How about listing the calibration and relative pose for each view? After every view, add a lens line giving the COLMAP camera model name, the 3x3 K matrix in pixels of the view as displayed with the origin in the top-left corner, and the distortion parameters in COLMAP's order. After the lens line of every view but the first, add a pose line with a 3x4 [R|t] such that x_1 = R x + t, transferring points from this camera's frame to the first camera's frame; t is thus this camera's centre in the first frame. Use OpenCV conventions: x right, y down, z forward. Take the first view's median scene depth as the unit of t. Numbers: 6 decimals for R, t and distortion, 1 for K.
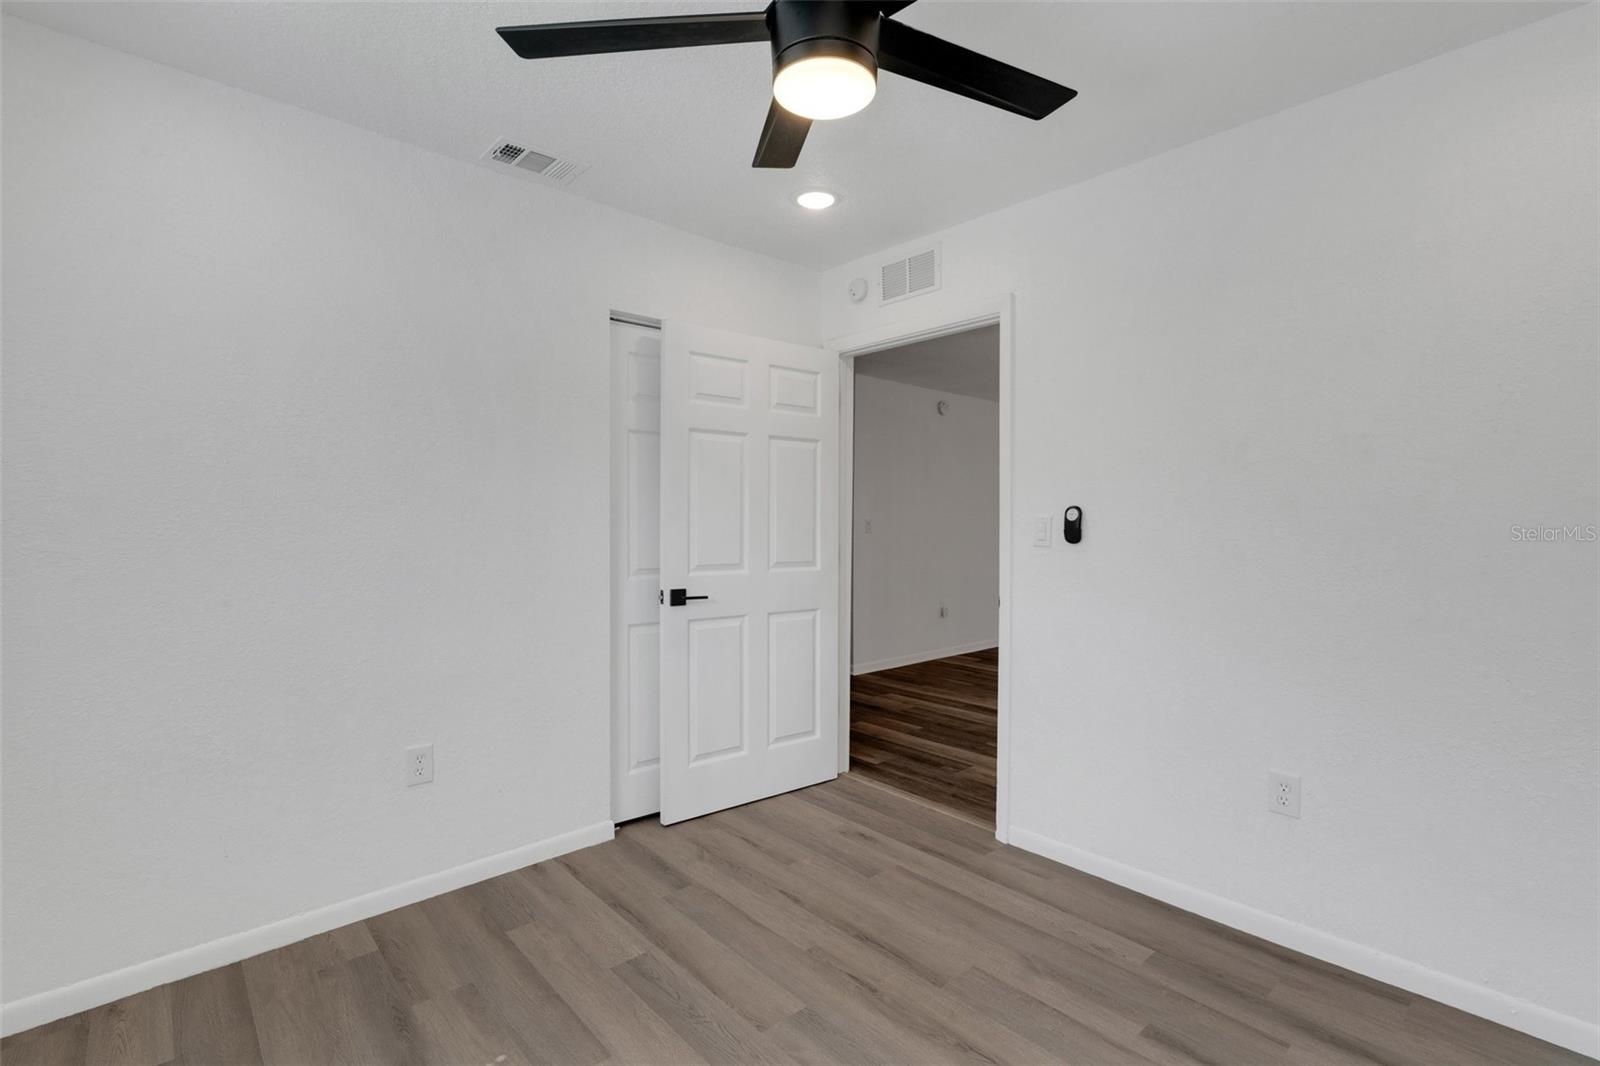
lens RADIAL K [[756.8, 0, 795.7], [0, 756.8, 533.1], [0, 0, 1]] dist [-0.001211, 0.000242]
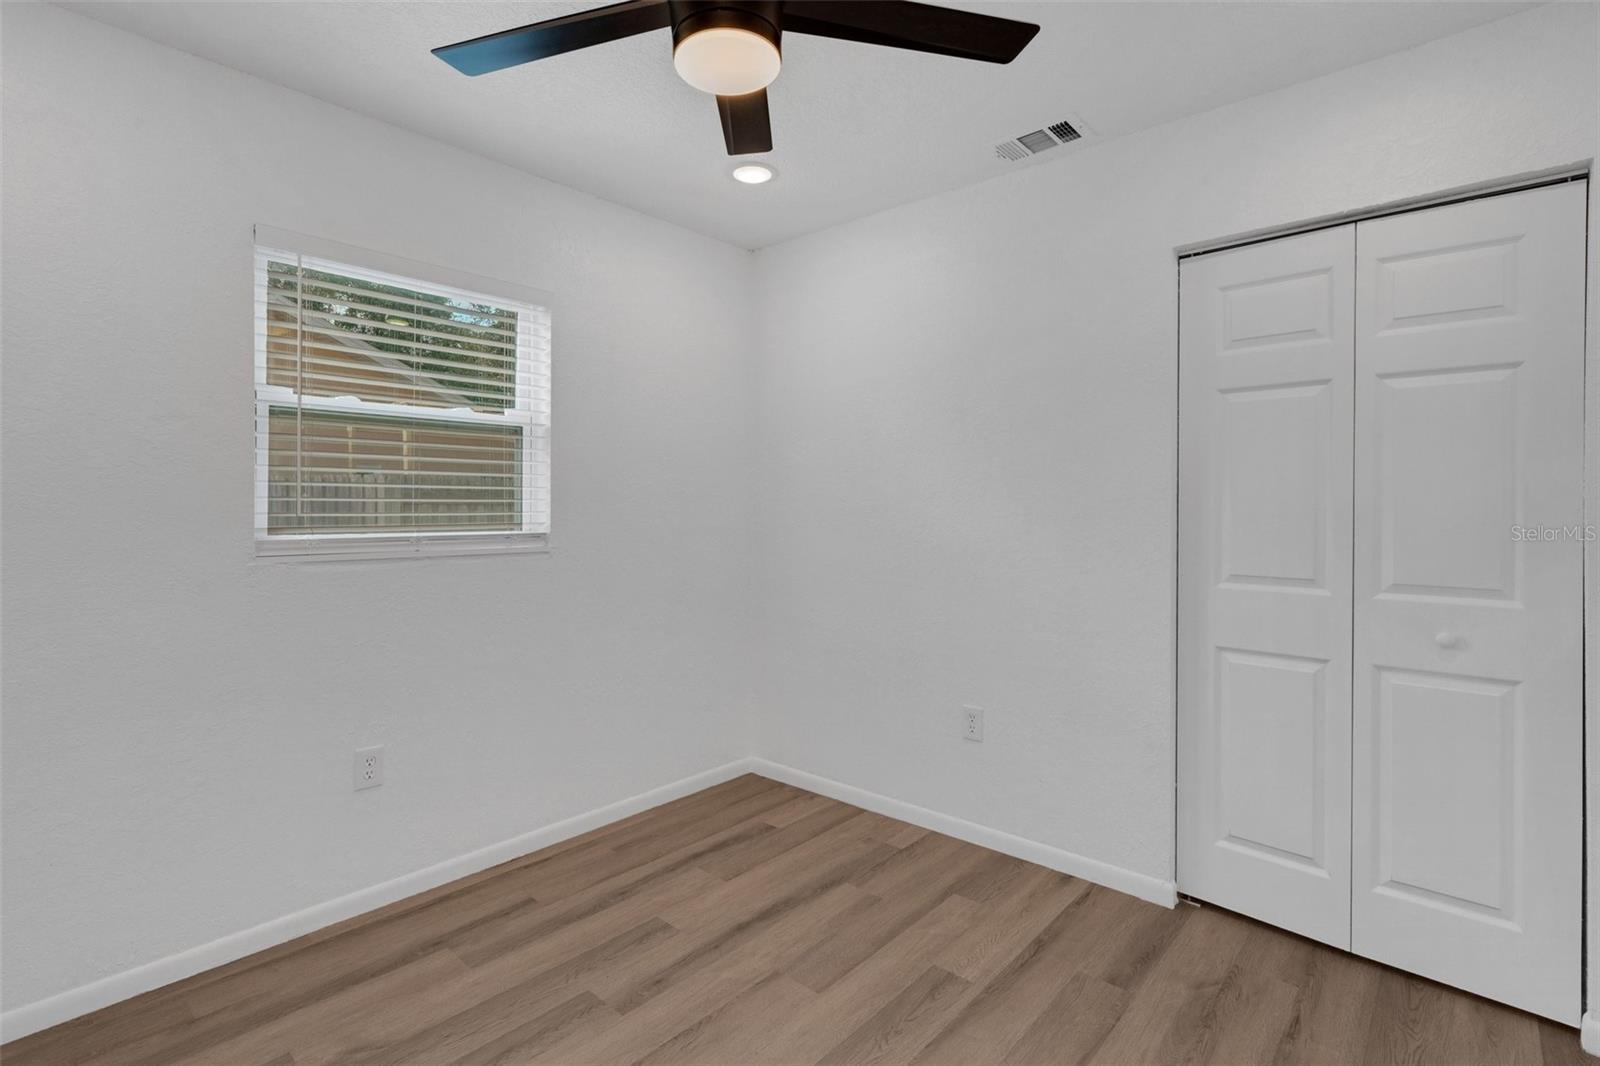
lens RADIAL K [[756.8, 0, 767.9], [0, 756.8, 500.3], [0, 0, 1]] dist [-0.001211, 0.000242]
pose [[0.066962, -0.010263, -0.997703, 0.635378], [-0.017379, 0.999783, -0.011451, -0.011538], [0.997604, 0.018106, 0.066769, 0.617870]]
